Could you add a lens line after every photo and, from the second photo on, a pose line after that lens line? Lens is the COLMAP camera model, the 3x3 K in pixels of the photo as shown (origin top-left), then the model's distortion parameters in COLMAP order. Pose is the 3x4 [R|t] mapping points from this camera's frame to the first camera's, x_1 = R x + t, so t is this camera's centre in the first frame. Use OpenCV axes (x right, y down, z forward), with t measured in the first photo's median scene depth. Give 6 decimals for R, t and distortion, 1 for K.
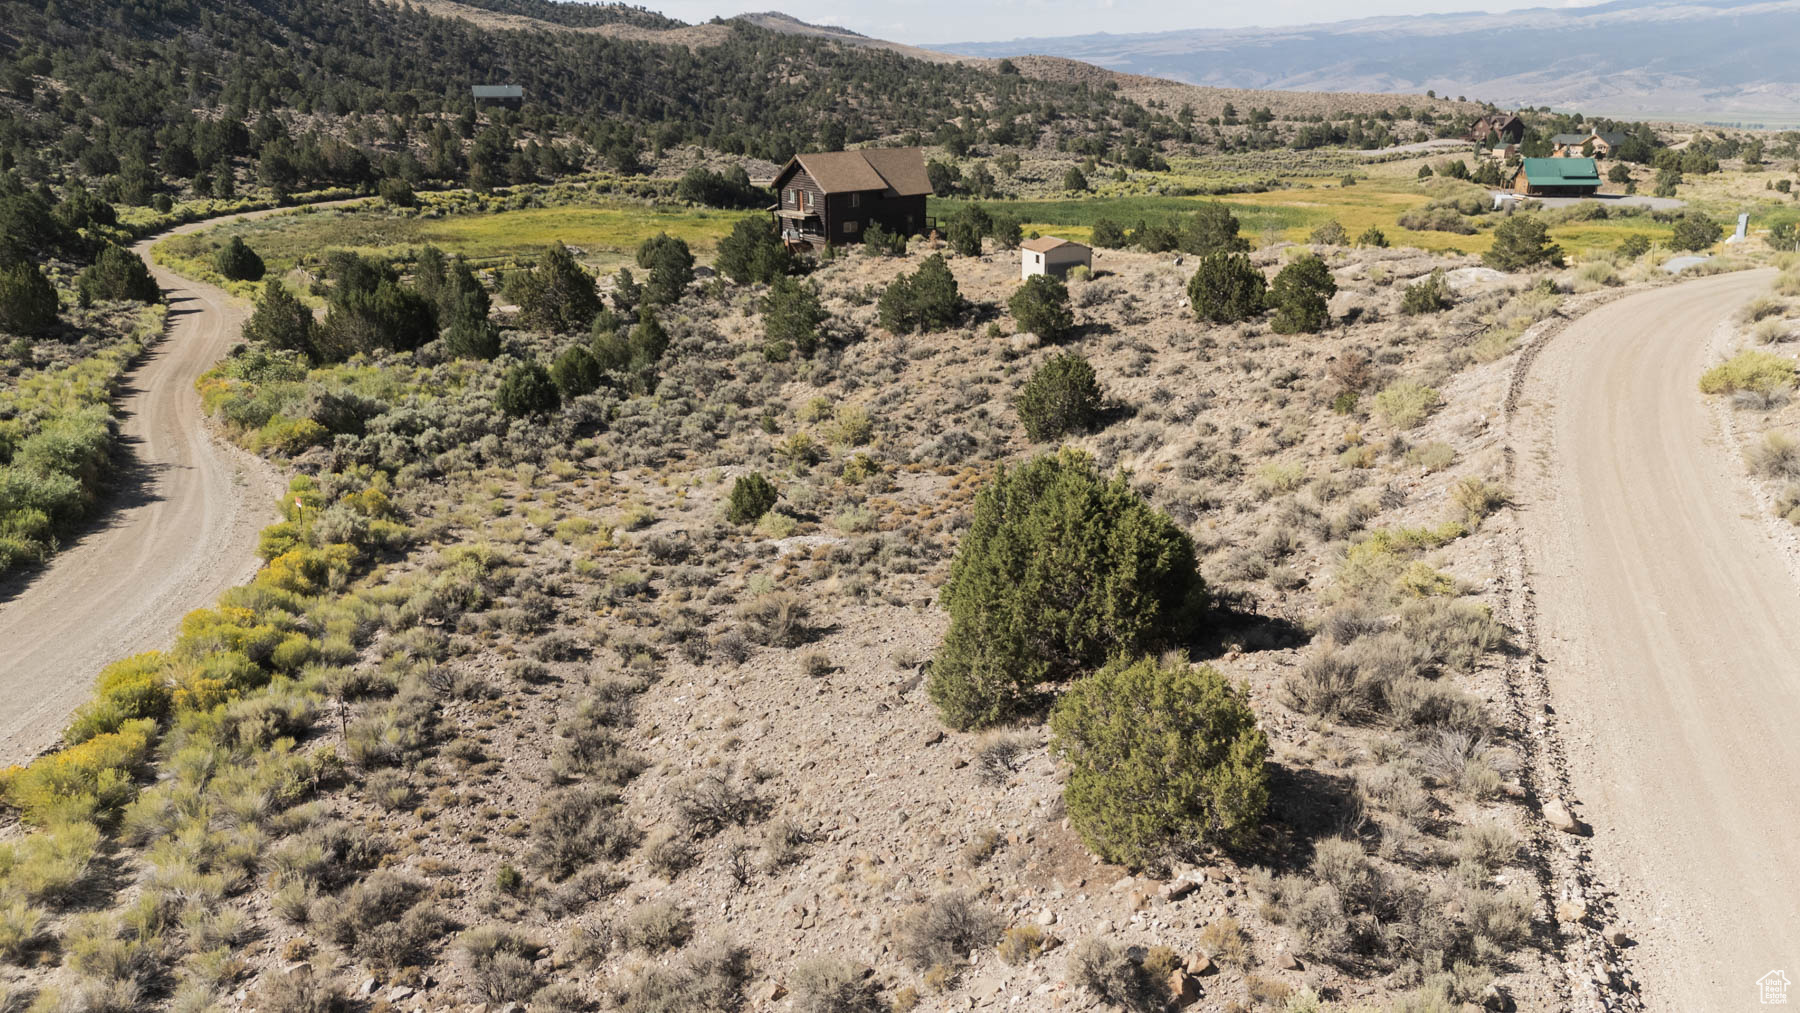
lens RADIAL K [[1334.8, 0, 906.6], [0, 1334.8, 507.5], [0, 0, 1]] dist [0.066572, -0.052657]
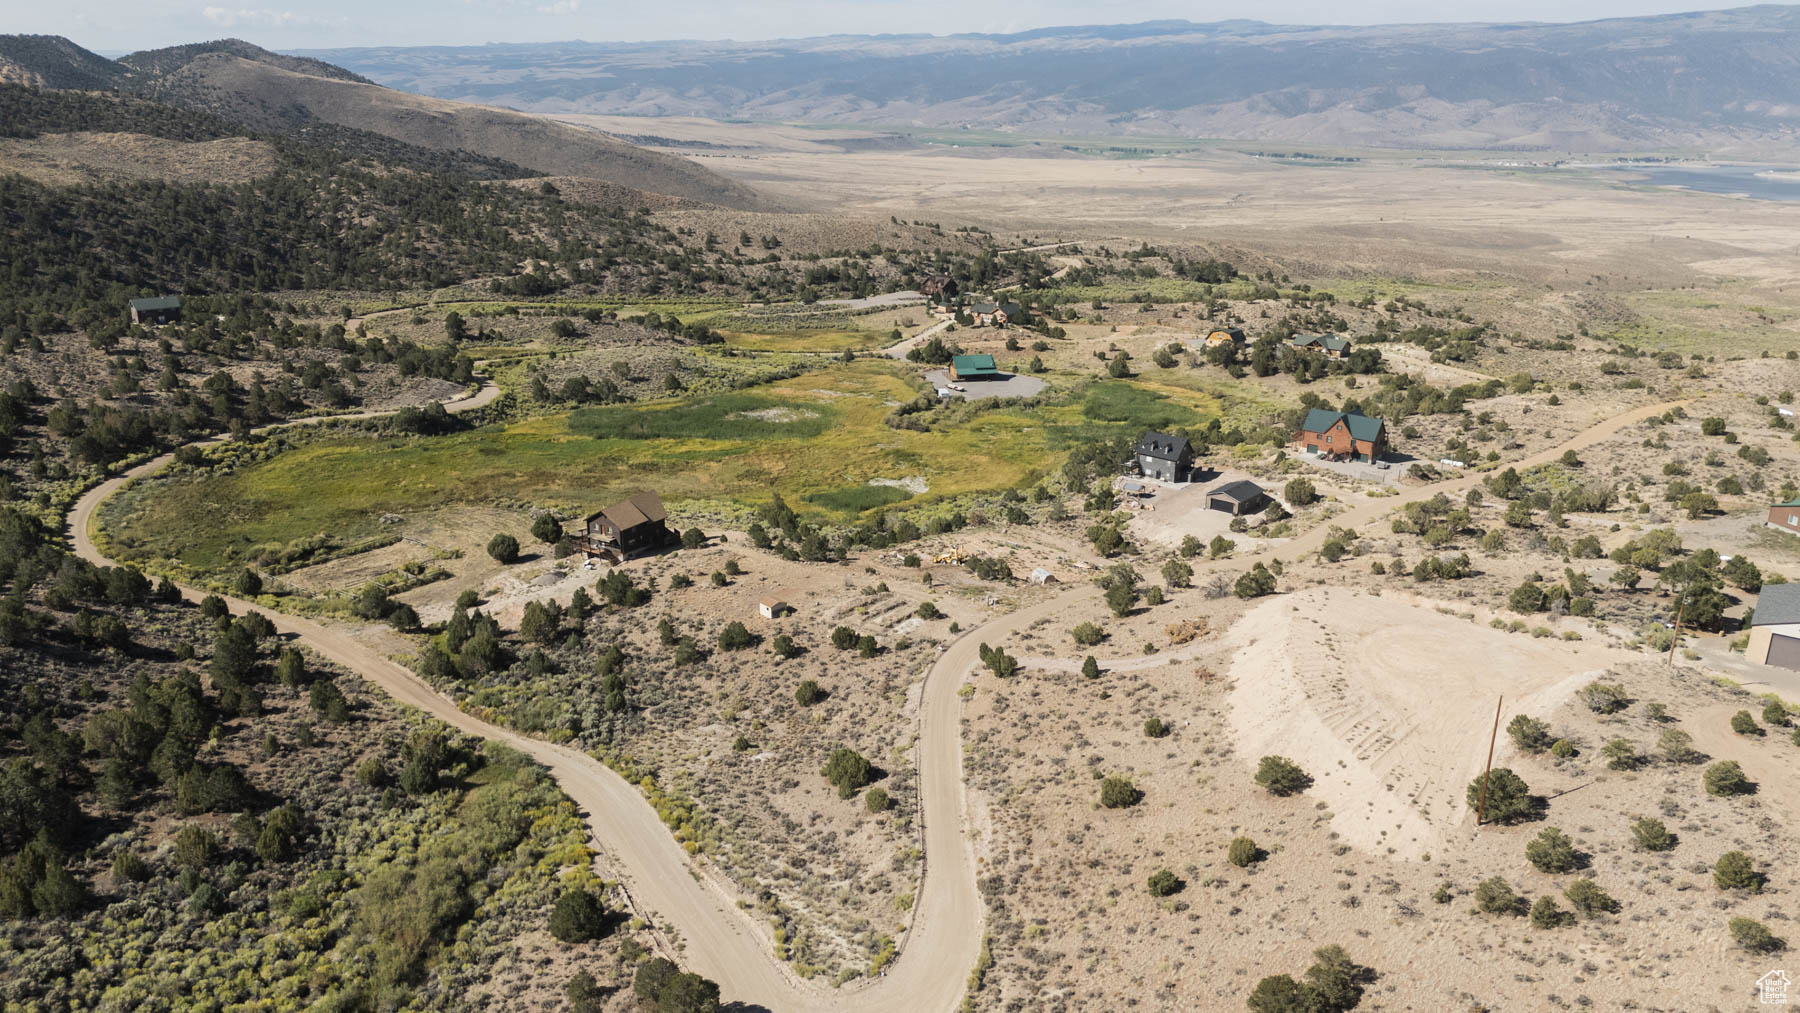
lens RADIAL K [[1319.1, 0, 900.0], [0, 1319.1, 506.5], [0, 0, 1]] dist [0.096583, -0.084012]
pose [[0.935776, -0.095435, 0.339434, -0.080899], [0.096784, 0.995221, 0.012994, -0.060593], [-0.339051, 0.020692, 0.940540, -0.241152]]
